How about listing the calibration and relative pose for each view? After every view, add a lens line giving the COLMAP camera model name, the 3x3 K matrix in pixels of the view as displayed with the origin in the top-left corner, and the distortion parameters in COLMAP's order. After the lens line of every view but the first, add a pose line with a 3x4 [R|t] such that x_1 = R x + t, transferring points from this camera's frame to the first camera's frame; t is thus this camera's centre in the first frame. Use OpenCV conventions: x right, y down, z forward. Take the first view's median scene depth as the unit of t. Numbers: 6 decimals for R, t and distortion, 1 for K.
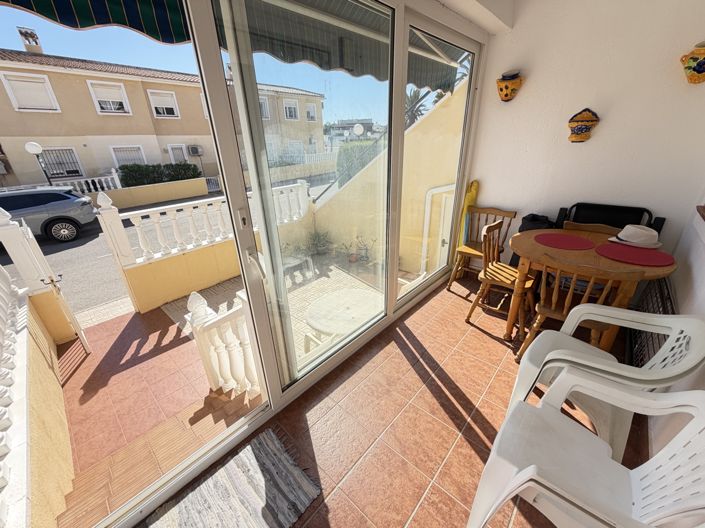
lens RADIAL K [[282.2, 0, 351.3], [0, 282.2, 265.1], [0, 0, 1]] dist [0.002367, 0.000064]
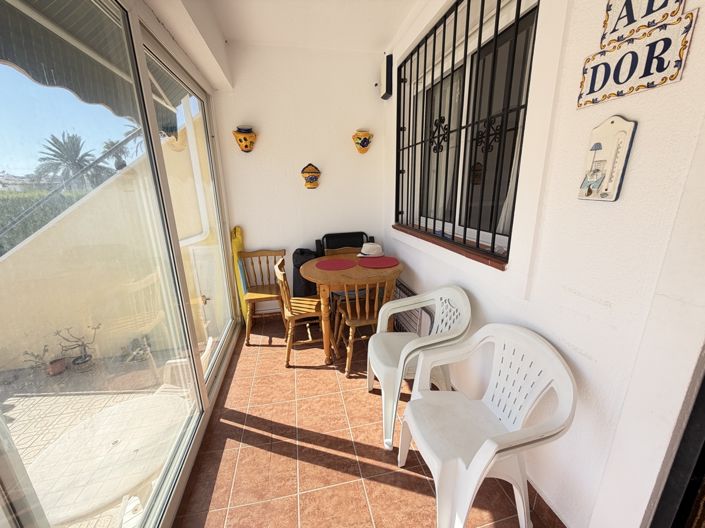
lens RADIAL K [[282.2, 0, 351.3], [0, 282.2, 265.1], [0, 0, 1]] dist [0.002367, 0.000064]
pose [[0.584982, -0.198483, 0.786385, -0.144817], [0.331801, 0.943309, -0.008732, -0.042462], [-0.740071, 0.266032, 0.617675, 0.178045]]
